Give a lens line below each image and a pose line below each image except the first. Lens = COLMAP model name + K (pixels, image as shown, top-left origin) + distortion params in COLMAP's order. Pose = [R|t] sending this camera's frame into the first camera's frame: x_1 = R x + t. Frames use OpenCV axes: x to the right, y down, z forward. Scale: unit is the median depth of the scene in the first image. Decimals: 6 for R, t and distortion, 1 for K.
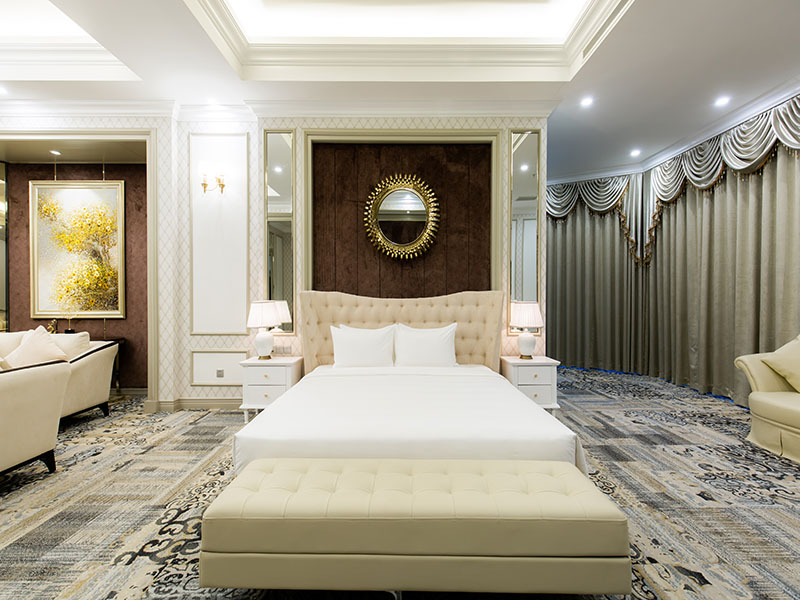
lens RADIAL K [[354.5, 0, 400.0], [0, 354.5, 300.0], [0, 0, 1]] dist [0.002188, -0.000171]
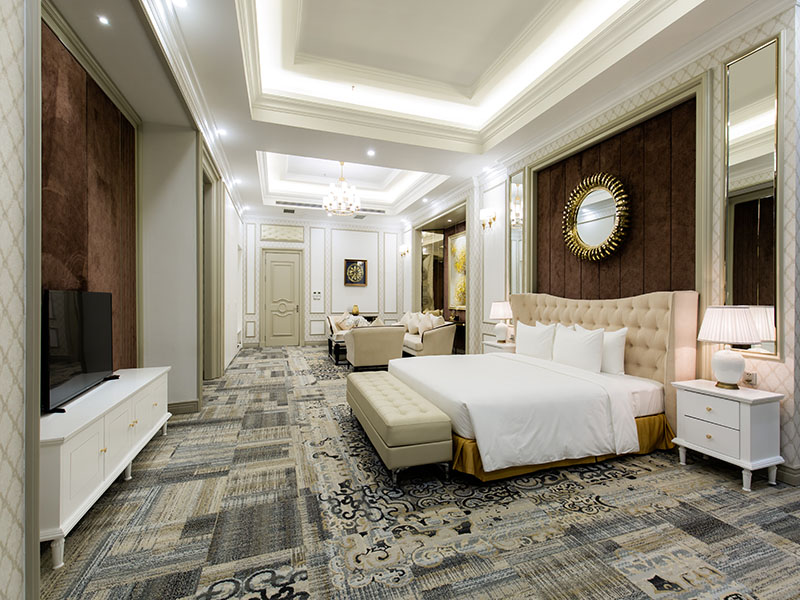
lens RADIAL K [[354.5, 0, 400.0], [0, 354.5, 300.0], [0, 0, 1]] dist [0.002188, -0.000171]
pose [[0.328578, 0.006235, -0.944456, 0.714245], [0.002811, 0.999967, 0.007579, -0.012299], [0.944473, -0.005145, 0.328550, 0.142821]]
